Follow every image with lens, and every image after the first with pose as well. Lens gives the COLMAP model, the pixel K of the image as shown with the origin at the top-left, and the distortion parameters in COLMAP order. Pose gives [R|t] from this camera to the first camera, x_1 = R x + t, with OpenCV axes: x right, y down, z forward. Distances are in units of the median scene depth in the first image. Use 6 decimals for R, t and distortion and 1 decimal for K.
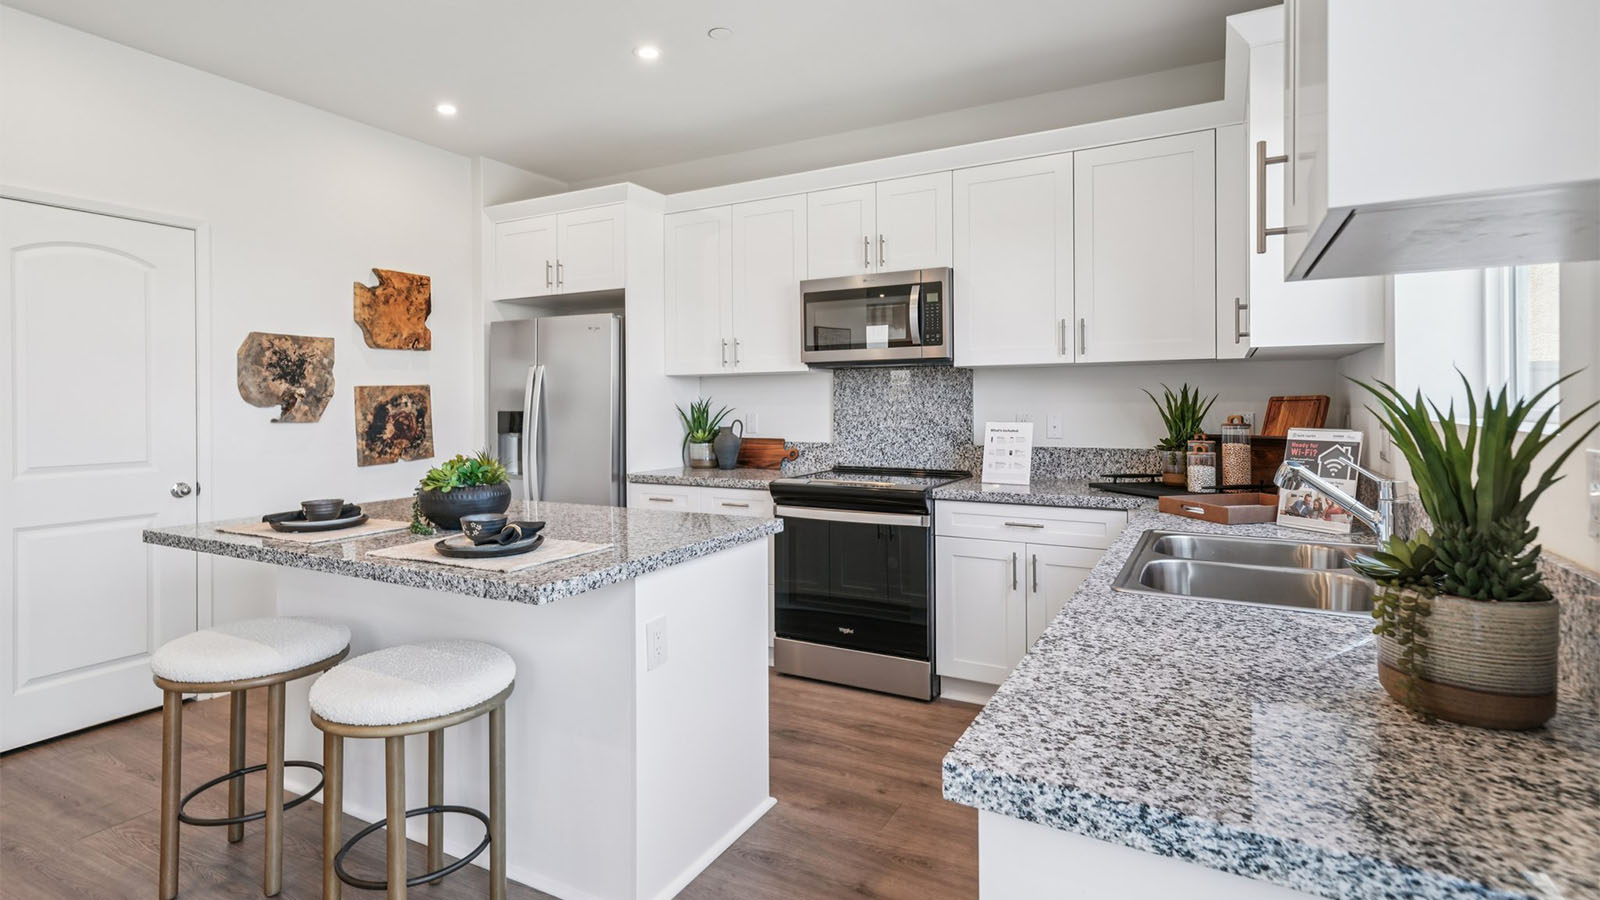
lens RADIAL K [[772.3, 0, 800.2], [0, 772.3, 401.4], [0, 0, 1]] dist [-0.001231, 0.000003]
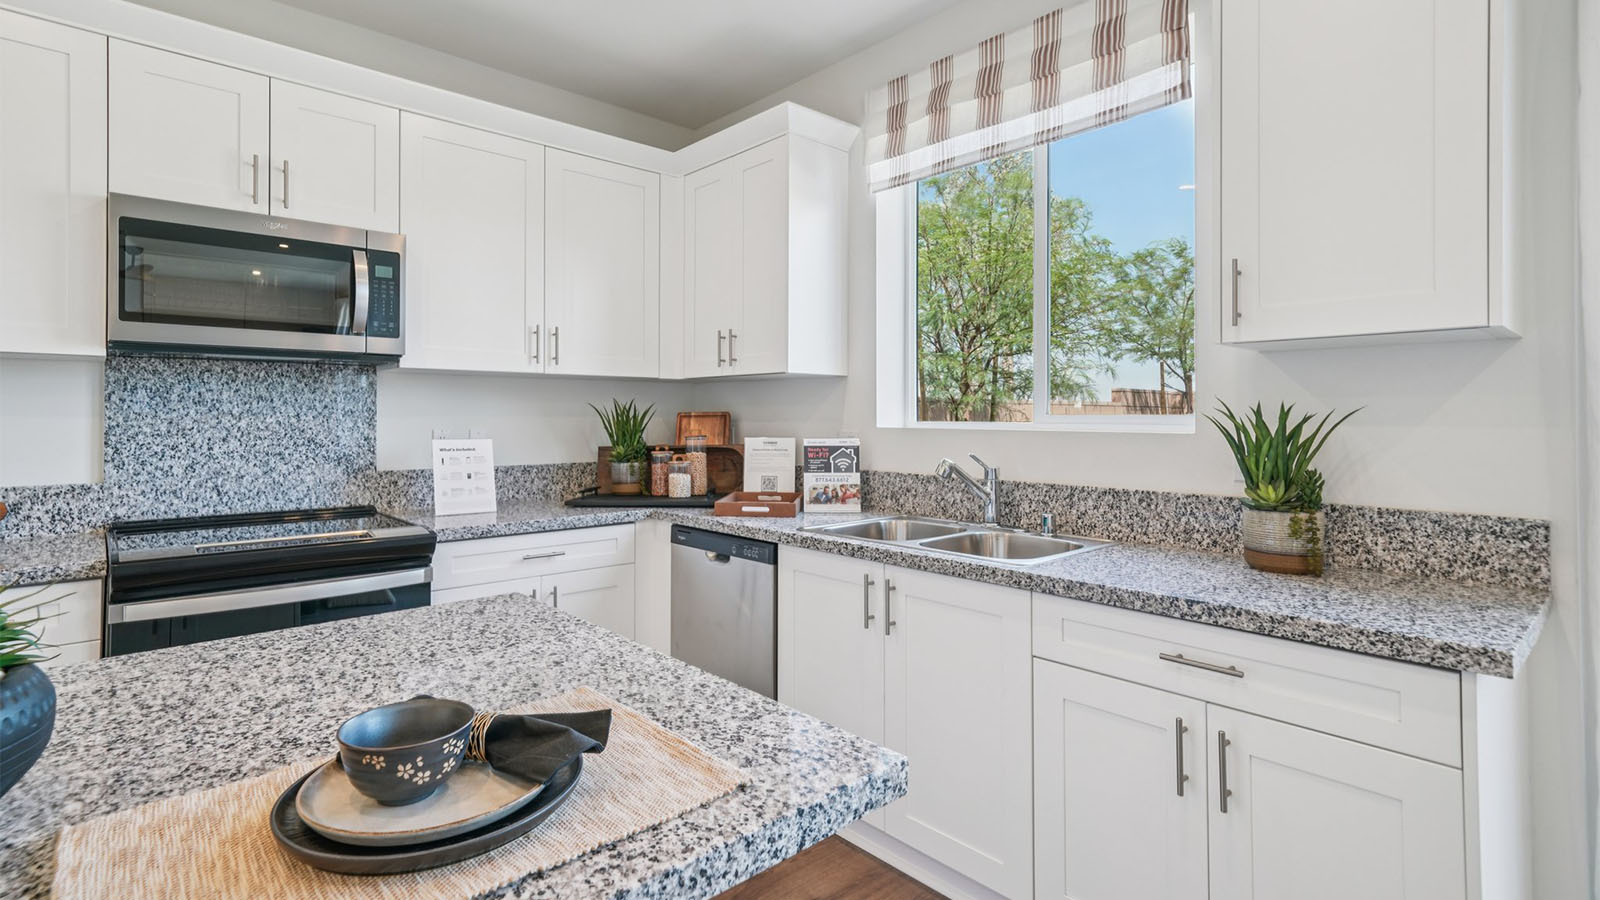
lens RADIAL K [[758.7, 0, 782.9], [0, 758.7, 414.1], [0, 0, 1]] dist [0.014414, 0.000259]
pose [[0.343274, 0.010190, 0.939180, -0.334023], [-0.006268, 0.999944, -0.008559, 0.004090], [-0.939214, -0.002949, 0.343319, 0.346590]]
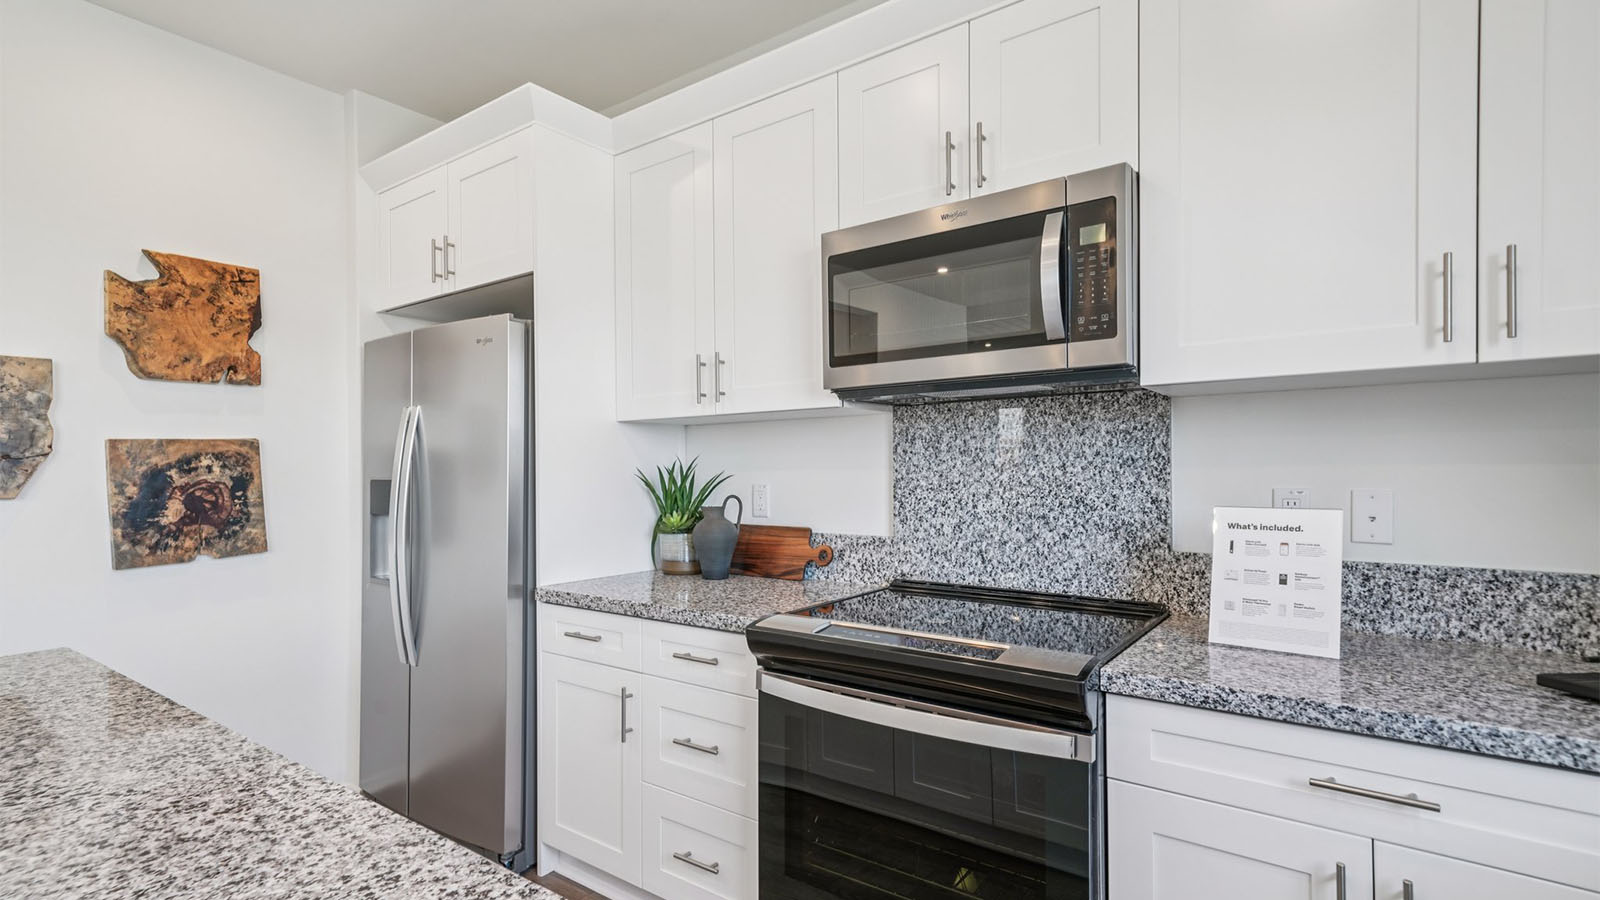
lens RADIAL K [[773.1, 0, 785.4], [0, 773.1, 472.3], [0, 0, 1]] dist [0.014151, -0.000057]
pose [[0.988147, -0.000008, -0.153510, 0.054463], [0.000860, 0.999985, 0.005486, 0.003355], [0.153507, -0.005553, 0.988132, 0.455004]]
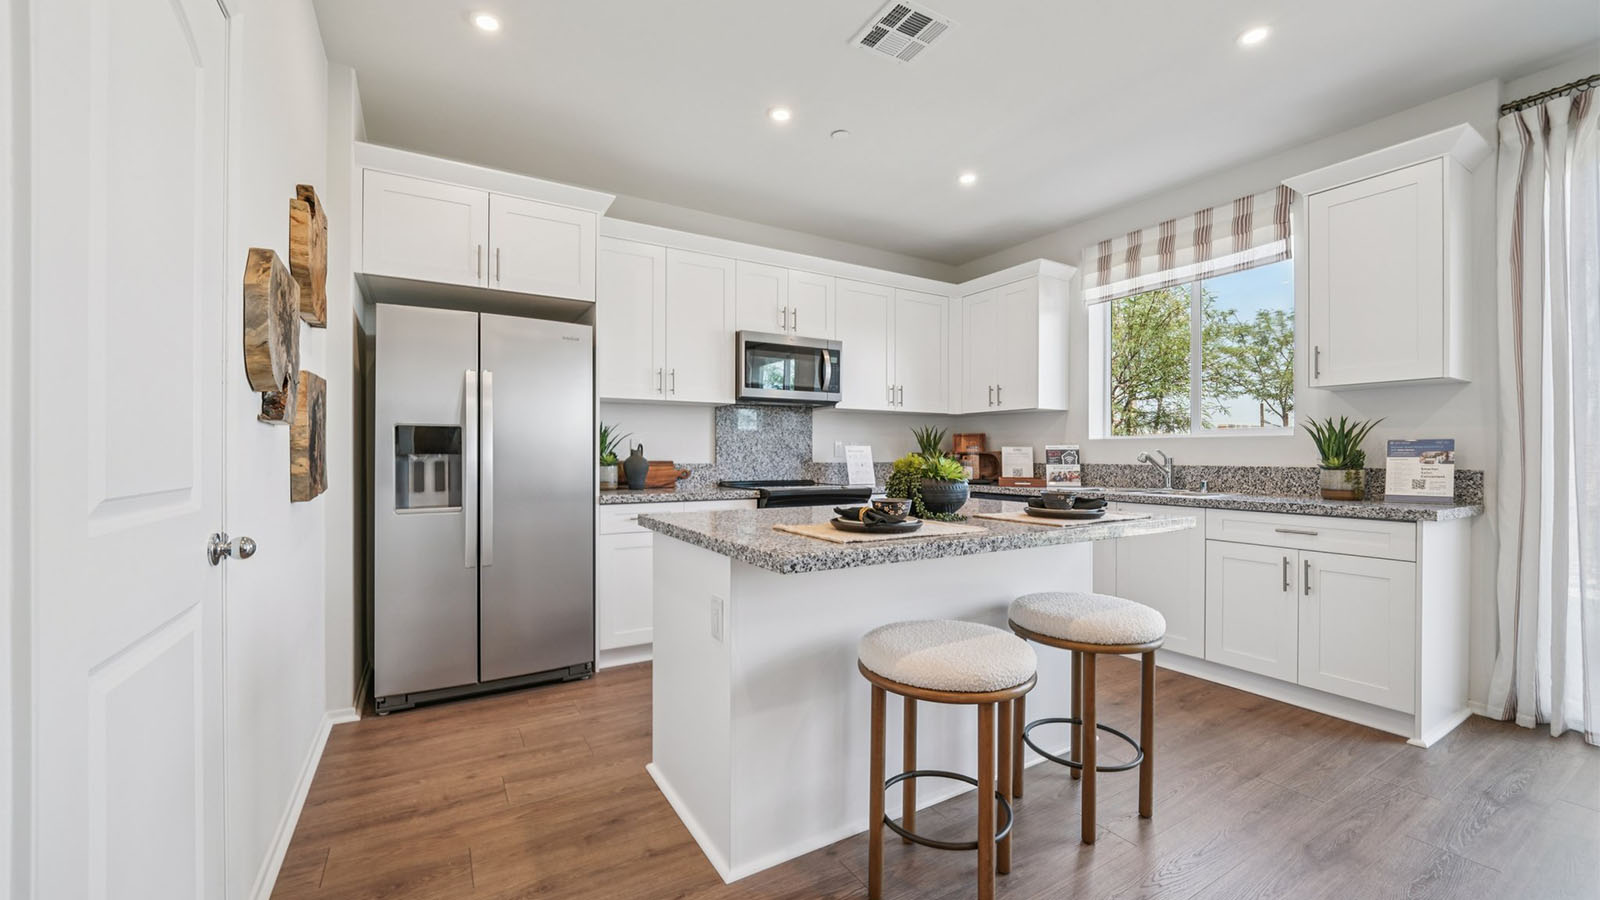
lens RADIAL K [[602.3, 0, 795.6], [0, 602.3, 459.3], [0, 0, 1]] dist [-0.011156, -0.000012]
pose [[0.517873, -0.000572, 0.855458, -0.748027], [-0.006921, 0.999964, 0.004859, 0.043443], [-0.855430, -0.008437, 0.517850, 0.411987]]
